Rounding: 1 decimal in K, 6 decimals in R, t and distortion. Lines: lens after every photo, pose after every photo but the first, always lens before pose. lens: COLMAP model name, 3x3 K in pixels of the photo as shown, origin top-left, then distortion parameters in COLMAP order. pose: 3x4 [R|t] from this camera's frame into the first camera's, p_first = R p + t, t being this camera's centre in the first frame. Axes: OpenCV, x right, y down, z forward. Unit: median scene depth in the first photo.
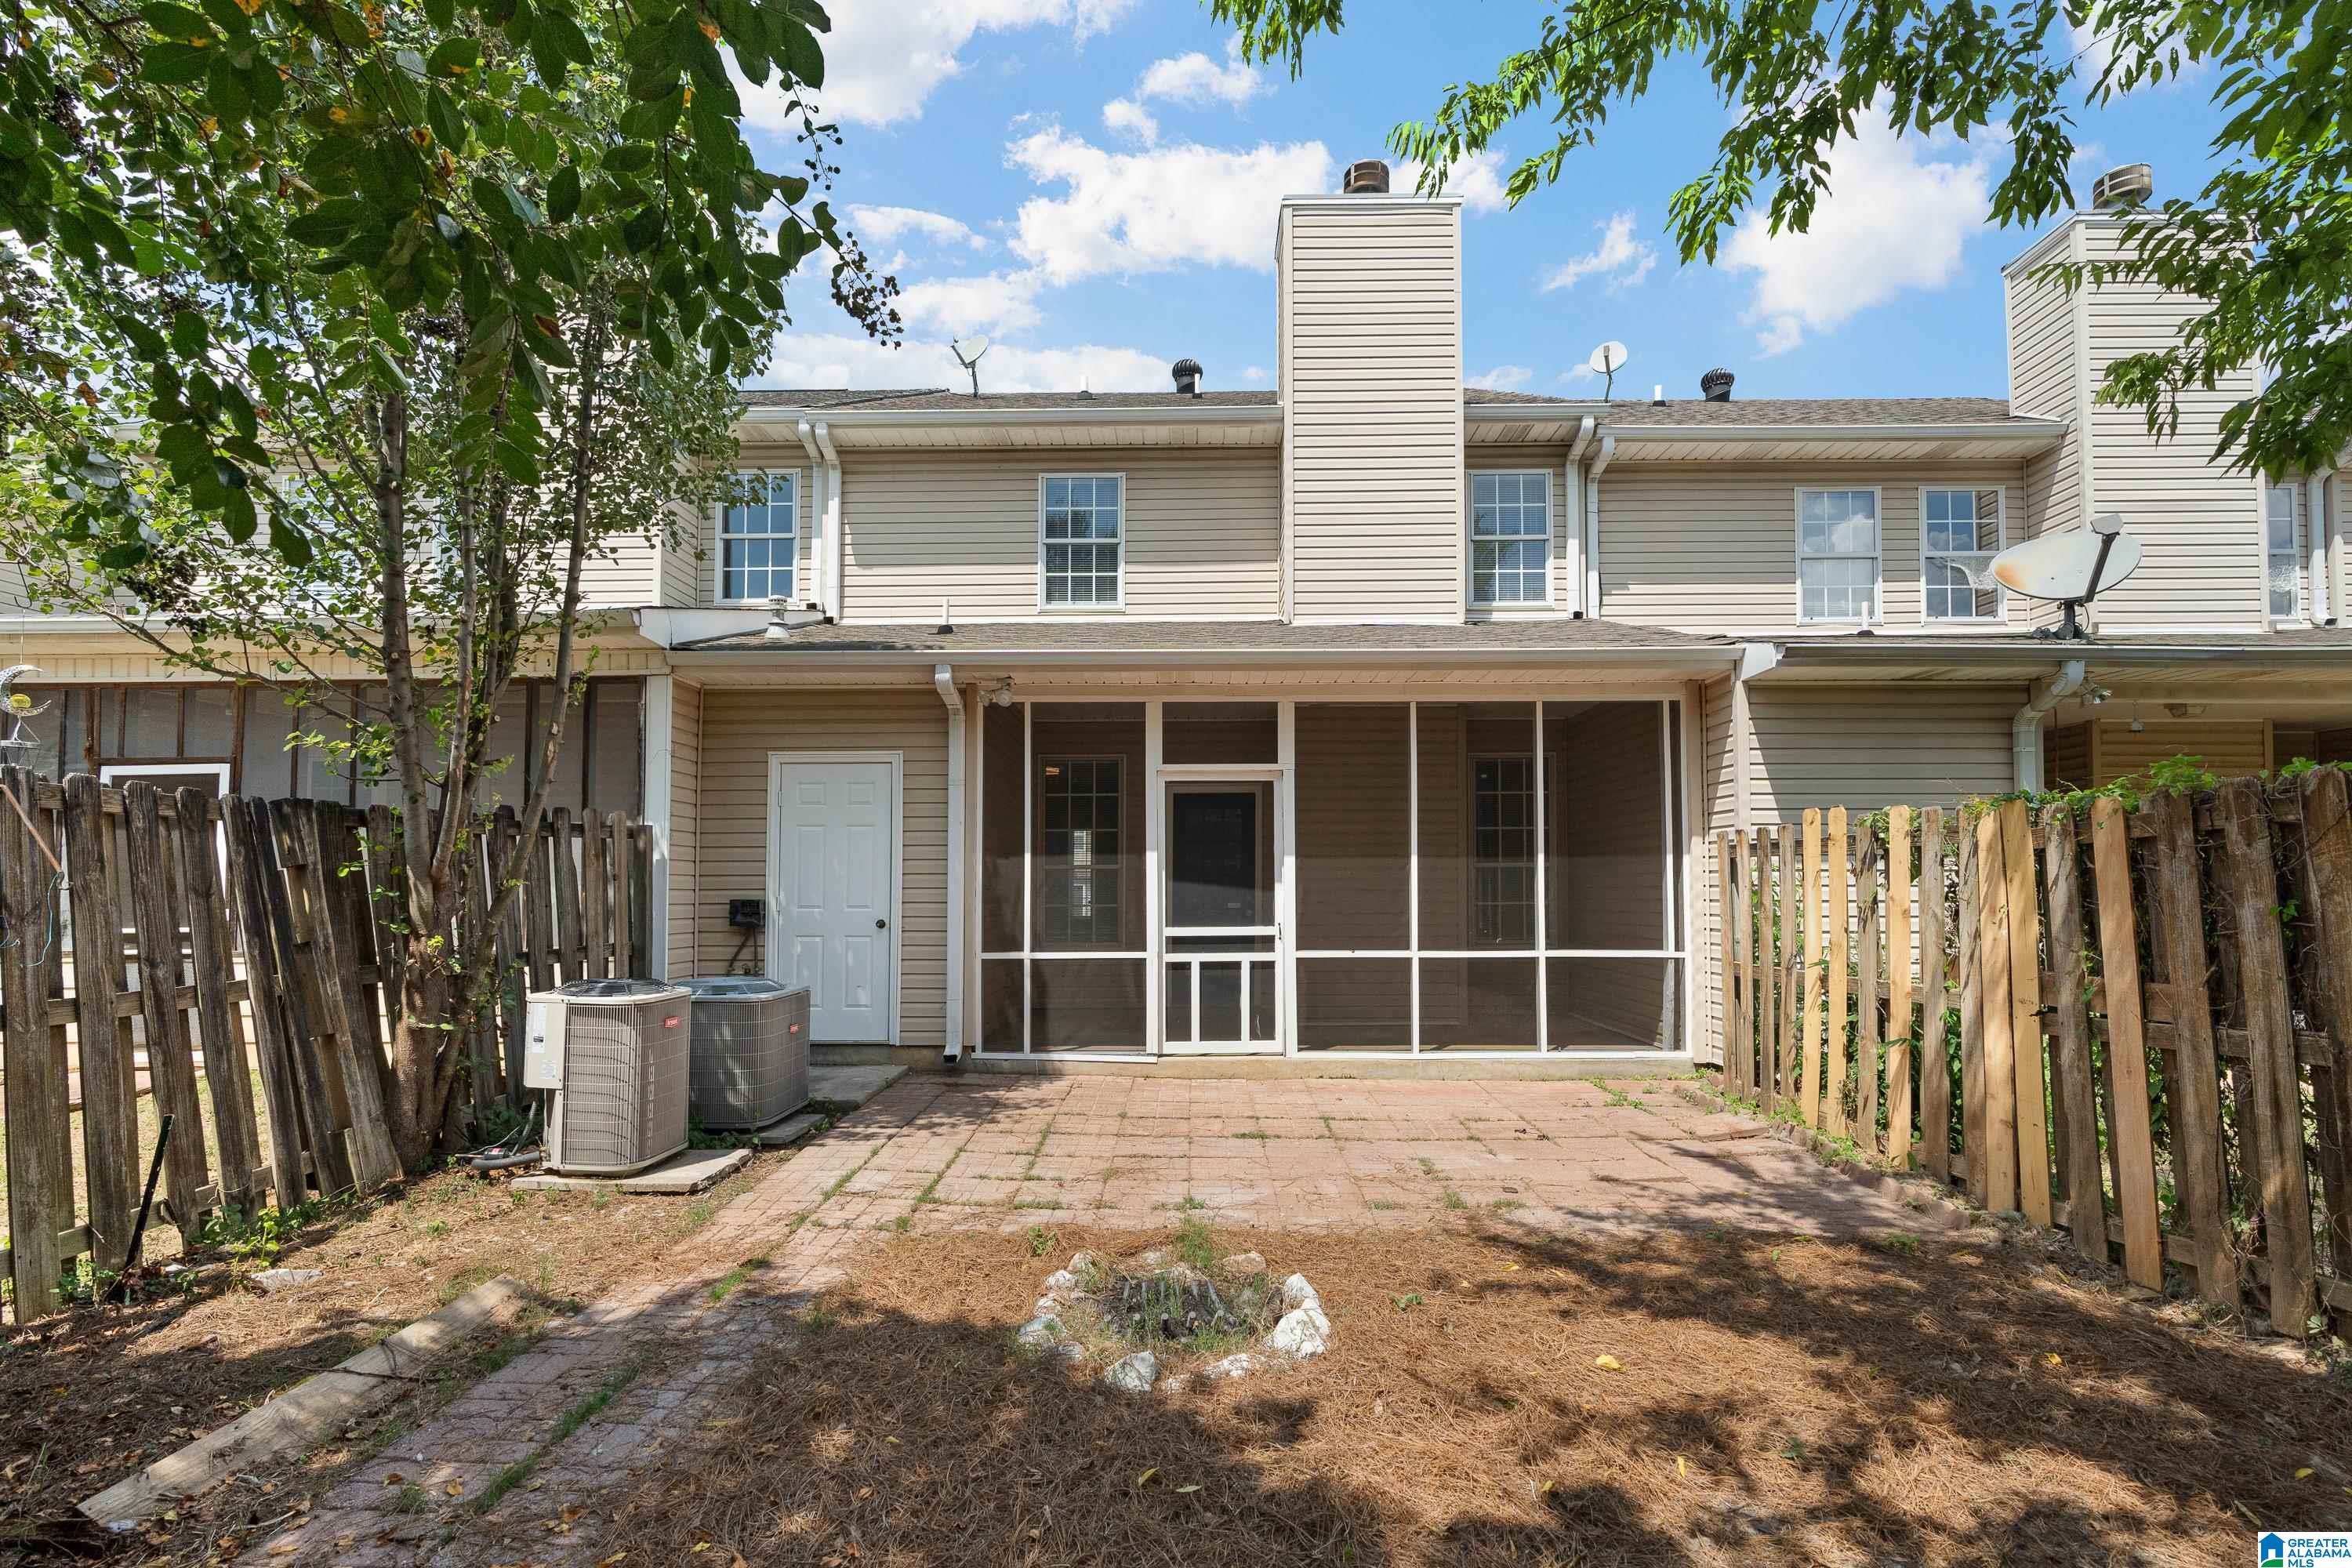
lens RADIAL K [[1085.1, 0, 1185.6], [0, 1085.1, 783.3], [0, 0, 1]] dist [-0.002695, -0.000031]
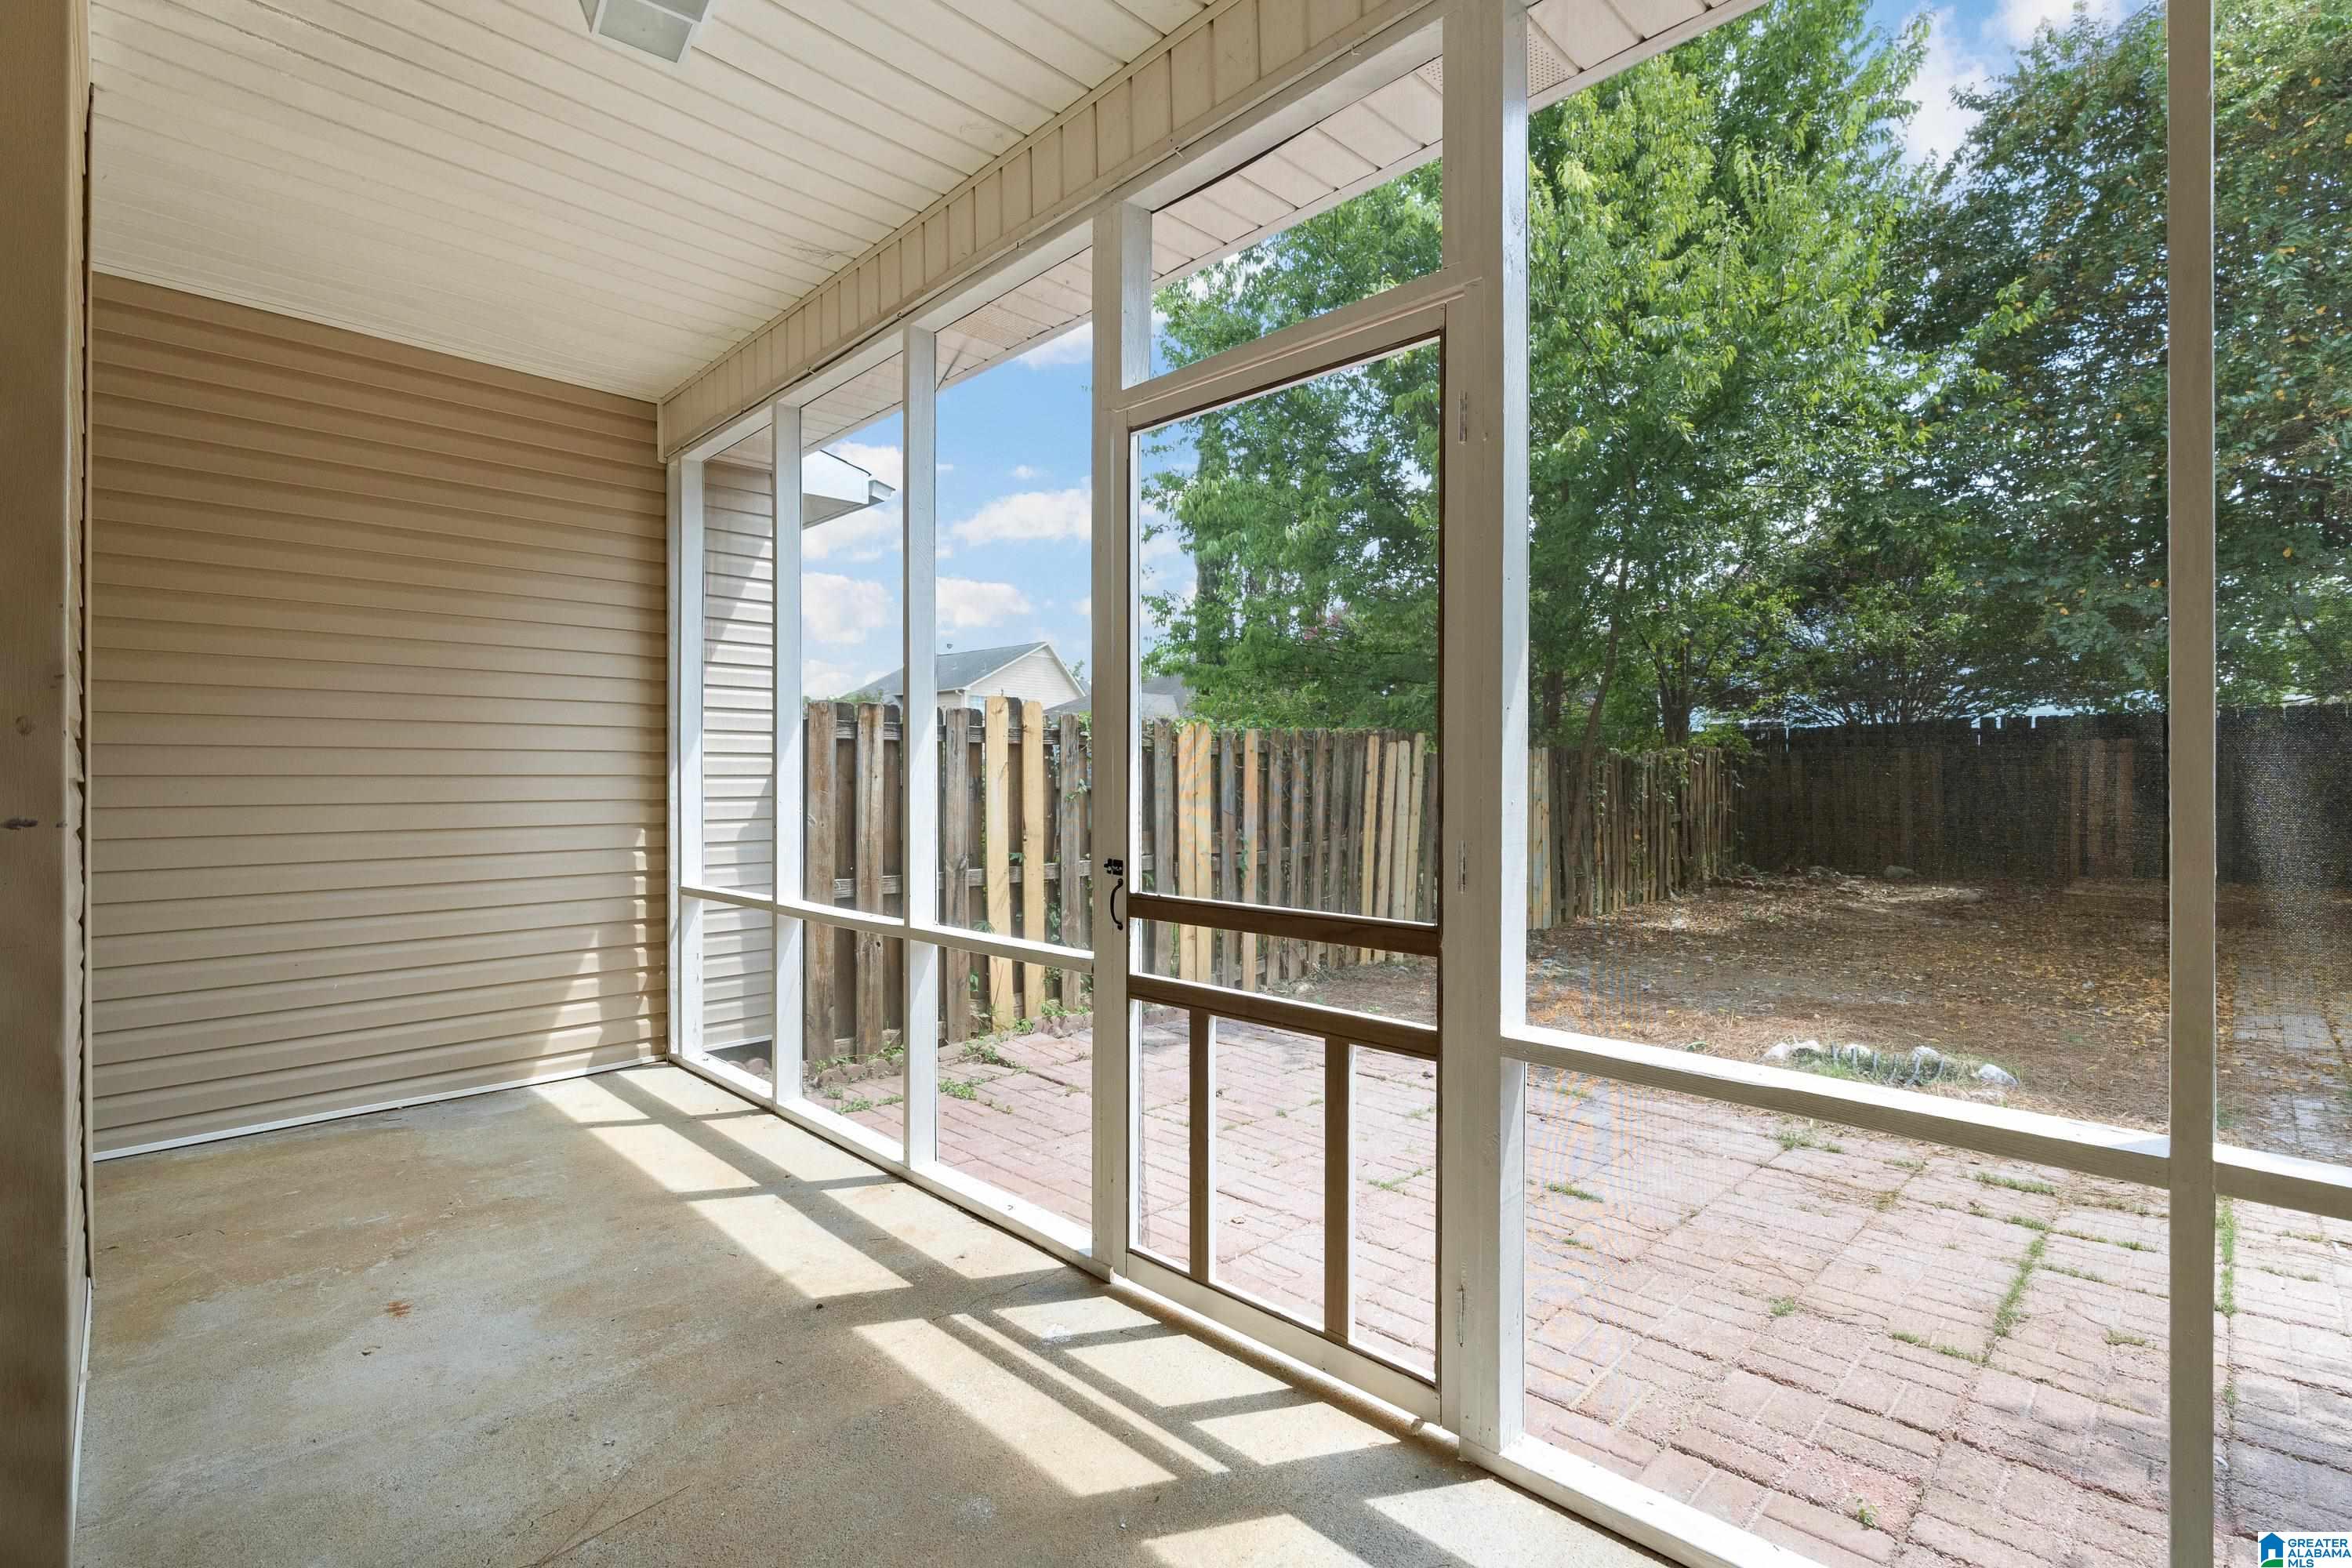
lens RADIAL K [[1085.1, 0, 1185.6], [0, 1085.1, 783.3], [0, 0, 1]] dist [-0.002695, -0.000031]
pose [[-0.724603, -0.002456, 0.689162, -0.285418], [-0.069792, 0.995114, -0.069834, 0.241166], [-0.685624, -0.098700, -0.721234, 2.372802]]
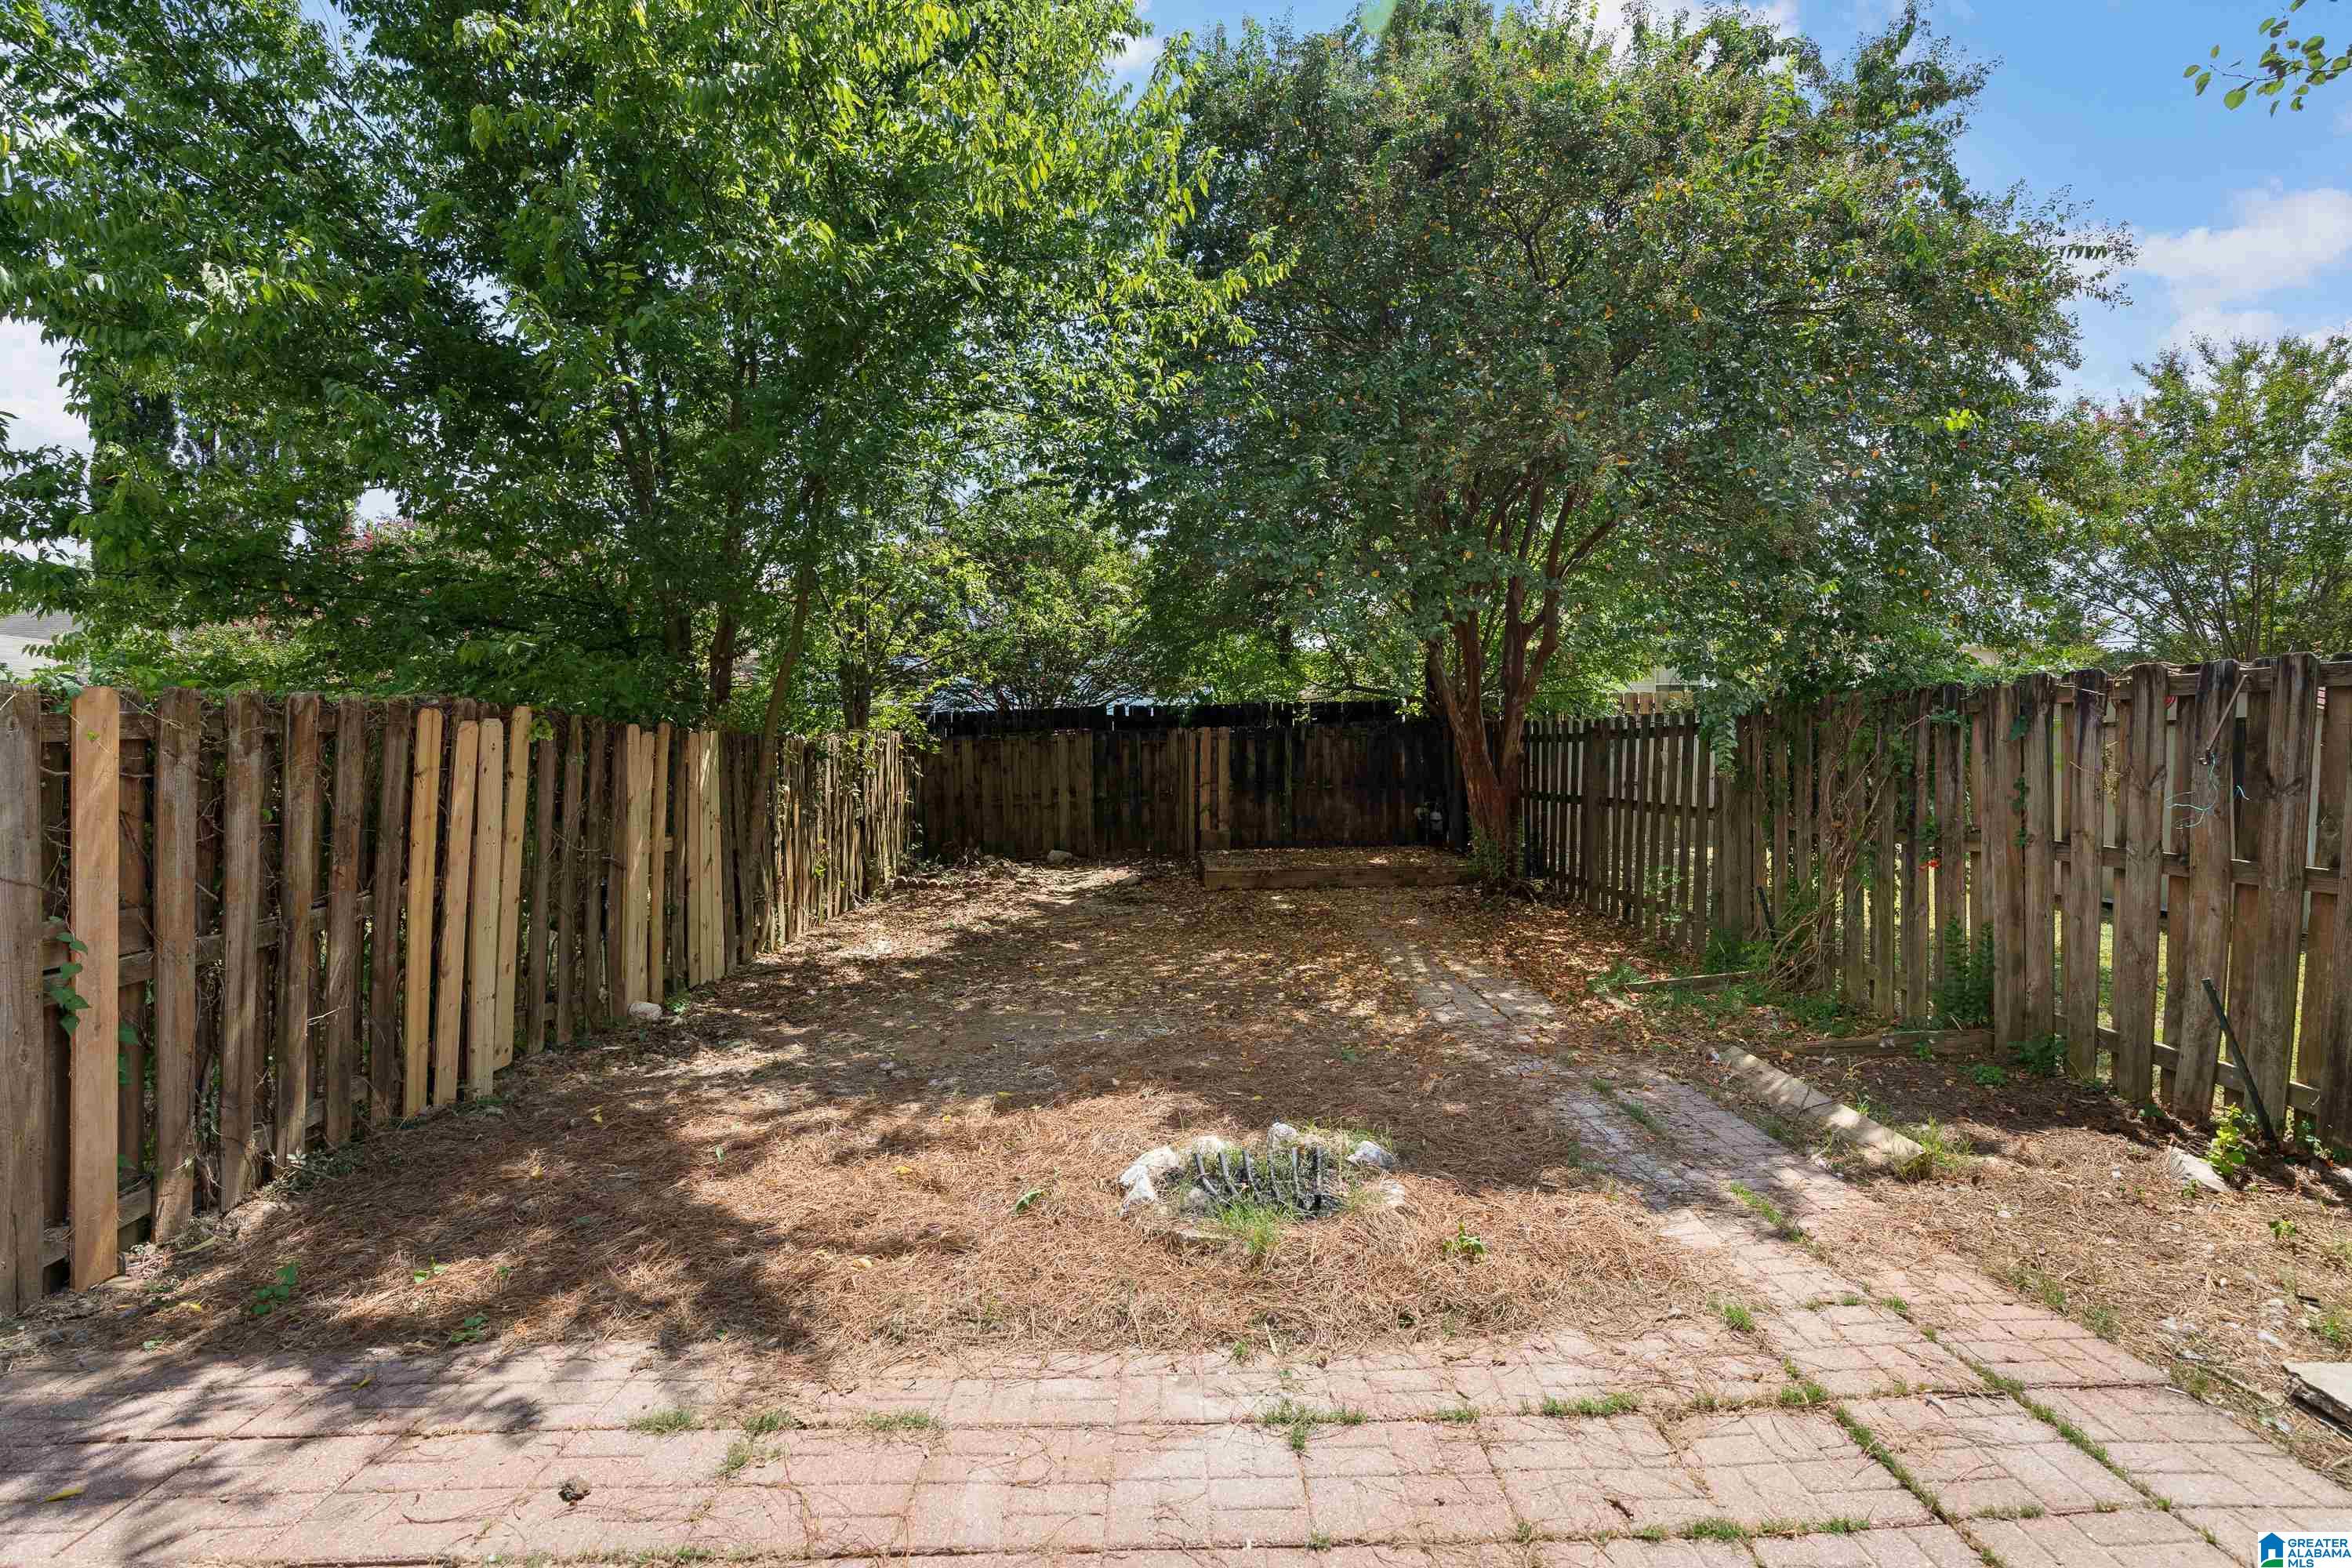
lens RADIAL K [[1109.1, 0, 1205.5], [0, 1109.1, 746.1], [0, 0, 1]] dist [-0.002073, 0.000025]
pose [[-0.999809, 0.011126, -0.016050, 0.049463], [0.012837, 0.993760, -0.110799, 0.167510], [0.014717, -0.110984, -0.993713, 1.860510]]
